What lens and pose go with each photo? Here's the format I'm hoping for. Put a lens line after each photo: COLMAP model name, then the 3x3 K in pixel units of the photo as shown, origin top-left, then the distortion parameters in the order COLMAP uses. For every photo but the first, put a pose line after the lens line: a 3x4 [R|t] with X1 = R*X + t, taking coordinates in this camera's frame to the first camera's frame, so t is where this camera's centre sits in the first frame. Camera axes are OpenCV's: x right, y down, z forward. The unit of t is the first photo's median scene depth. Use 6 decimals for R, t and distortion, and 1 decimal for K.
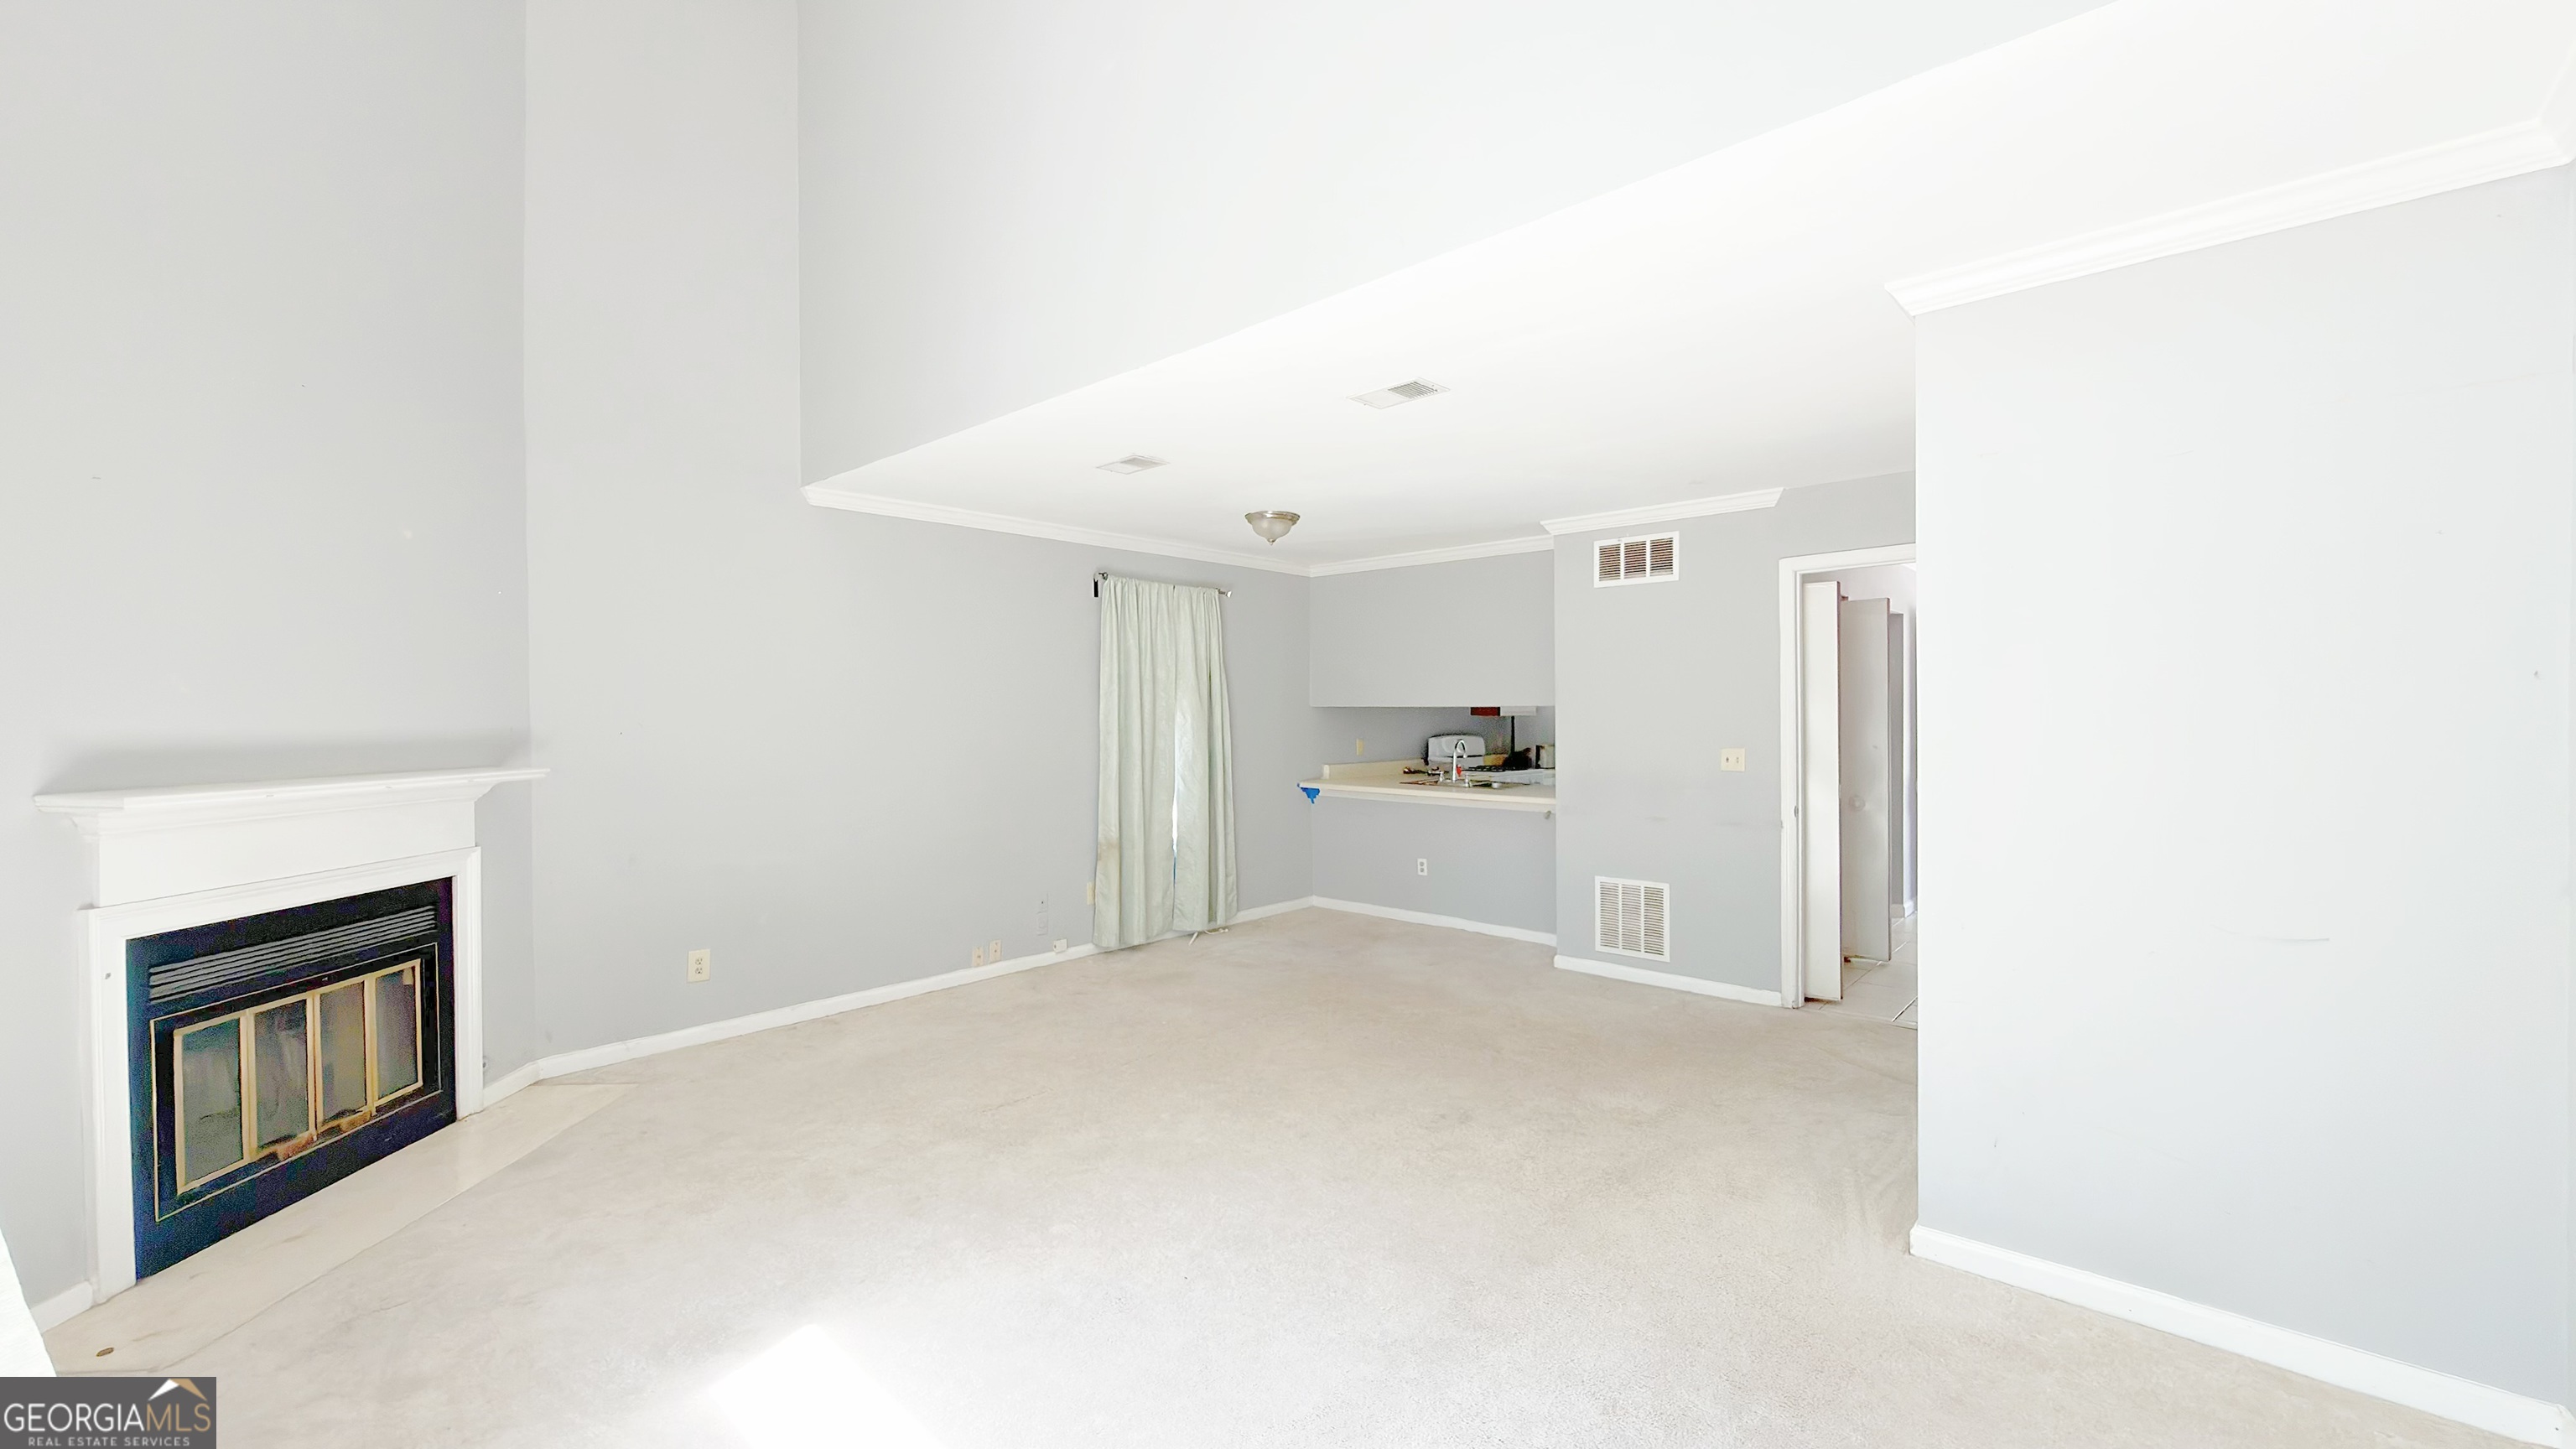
lens RADIAL K [[1026.3, 0, 1293.3], [0, 1026.3, 730.5], [0, 0, 1]] dist [0.001227, -0.000569]
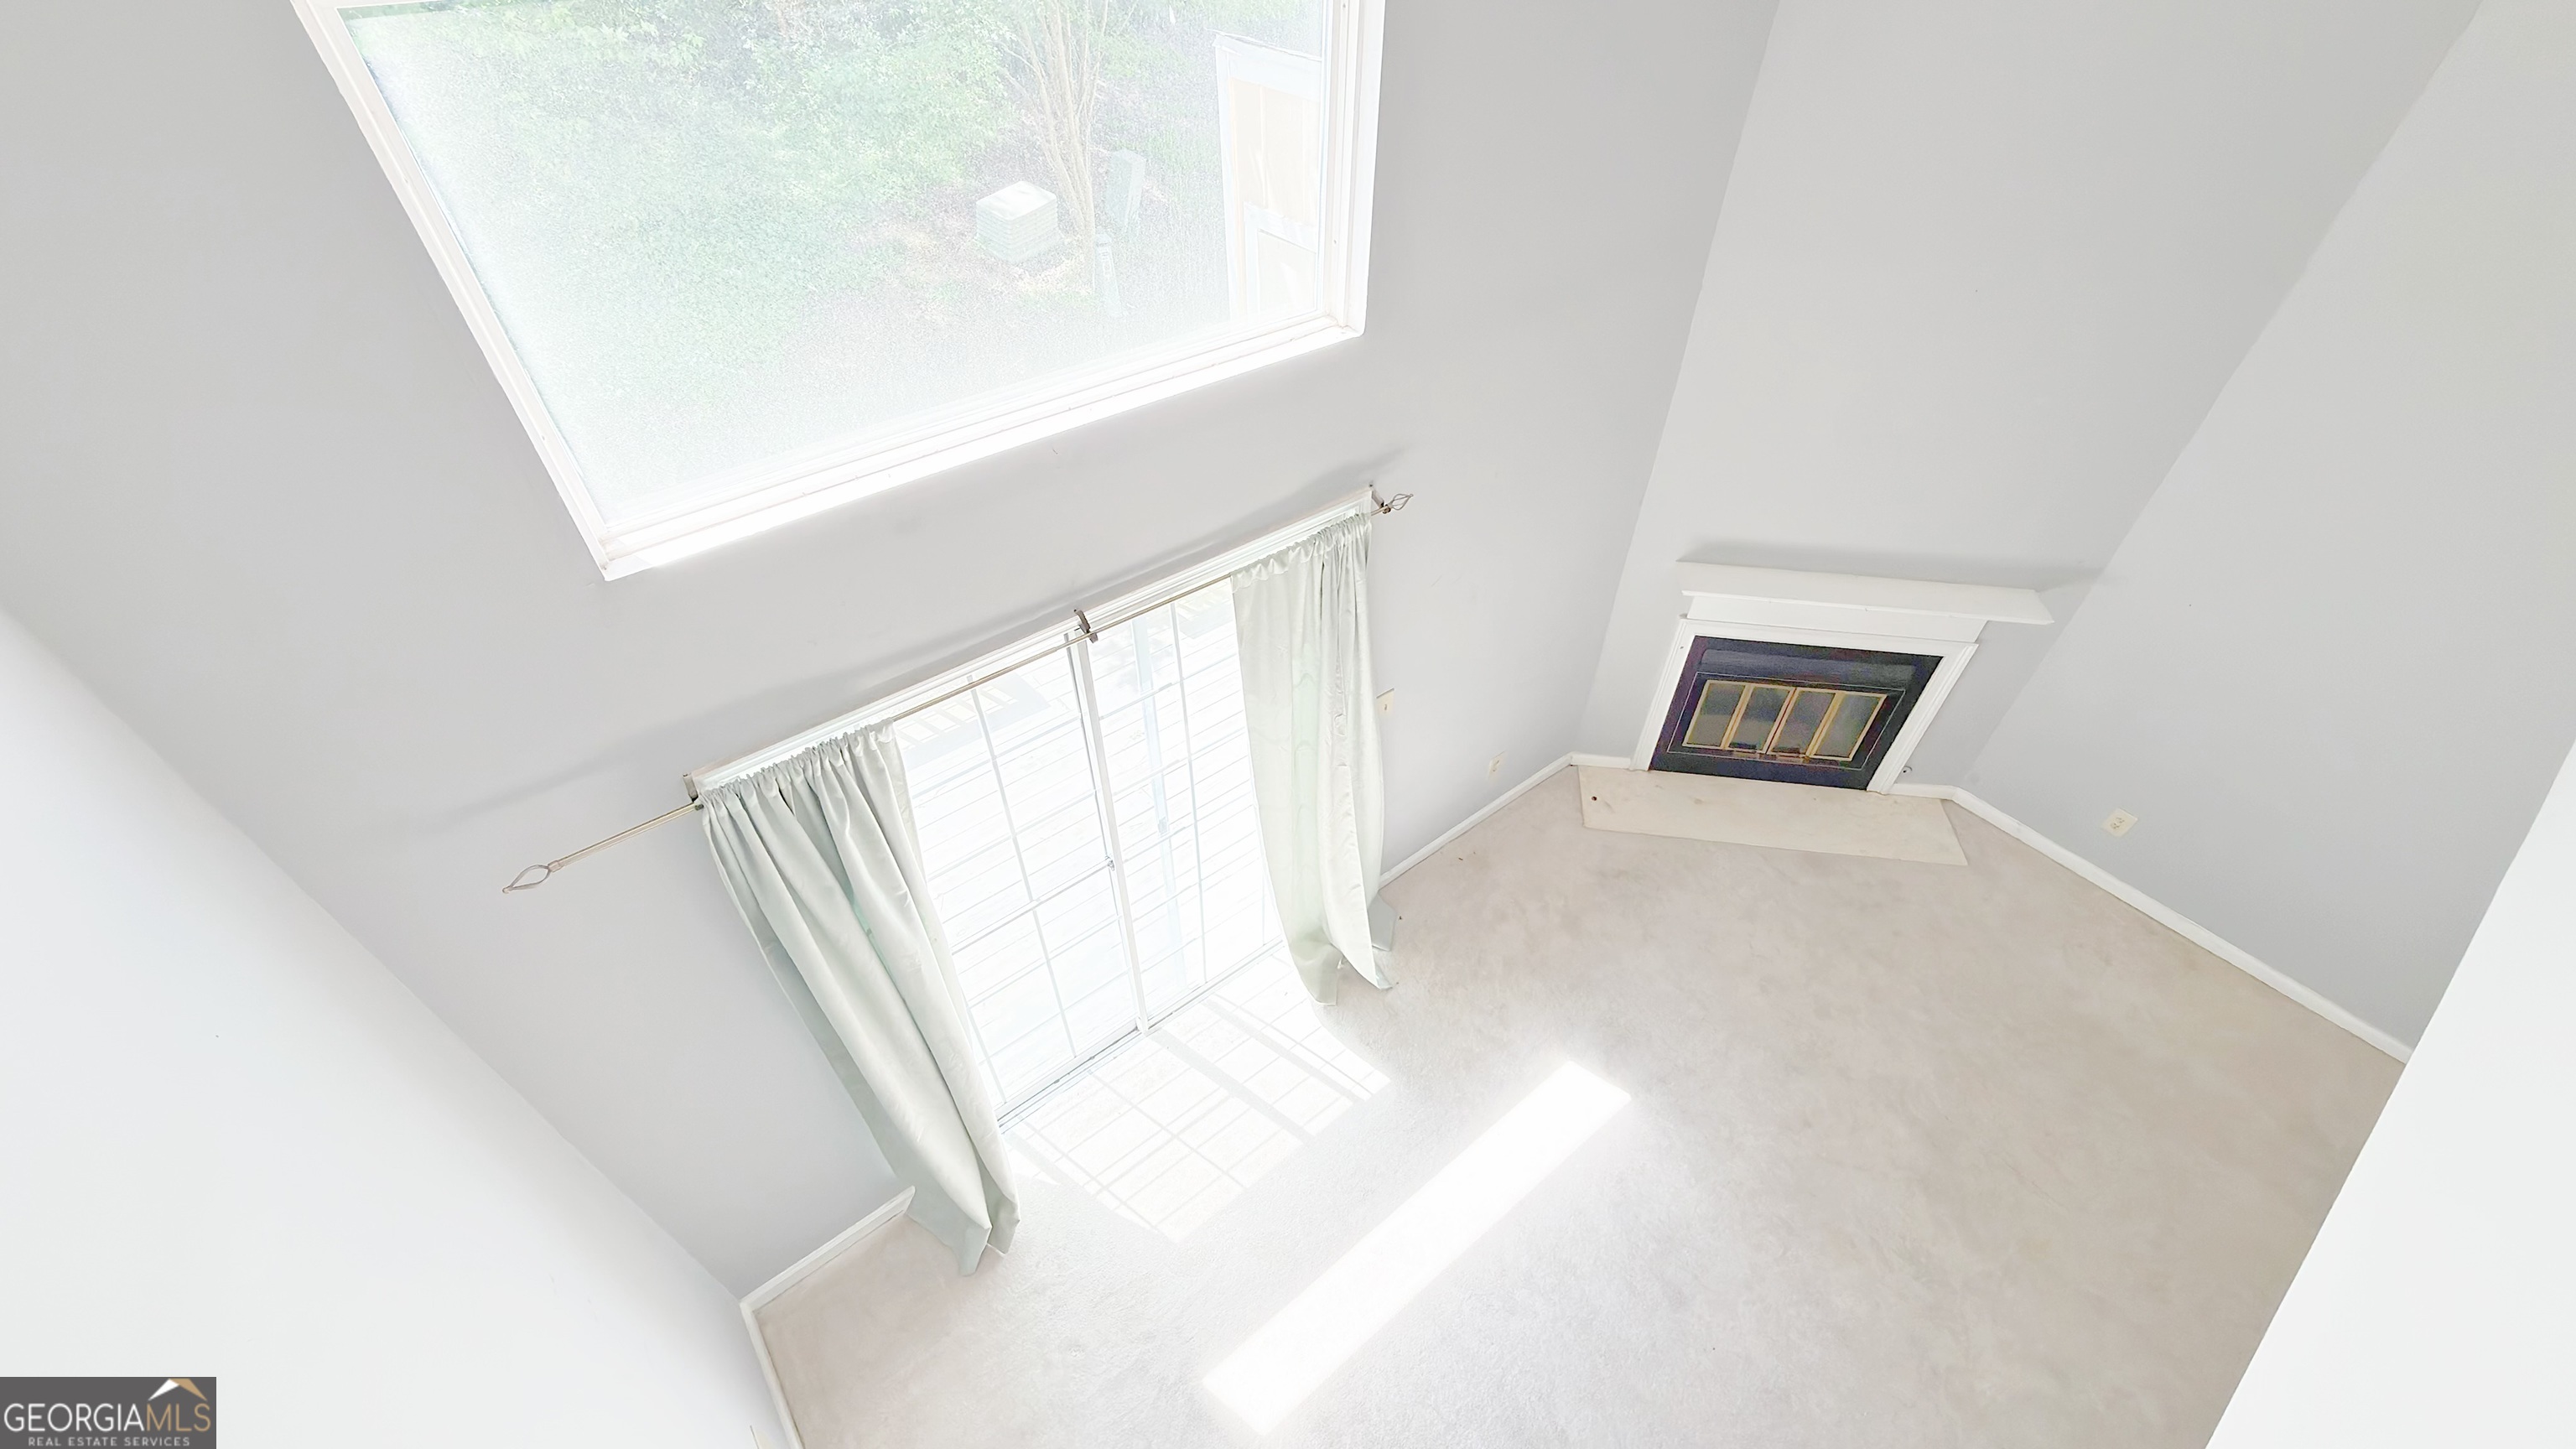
lens RADIAL K [[1026.3, 0, 1286.6], [0, 1026.3, 720.1], [0, 0, 1]] dist [0.001227, -0.000569]
pose [[-0.155687, 0.686778, -0.709998, 0.194605], [-0.024769, 0.715823, 0.697843, -0.535188], [0.987496, 0.126231, -0.094433, 0.287178]]
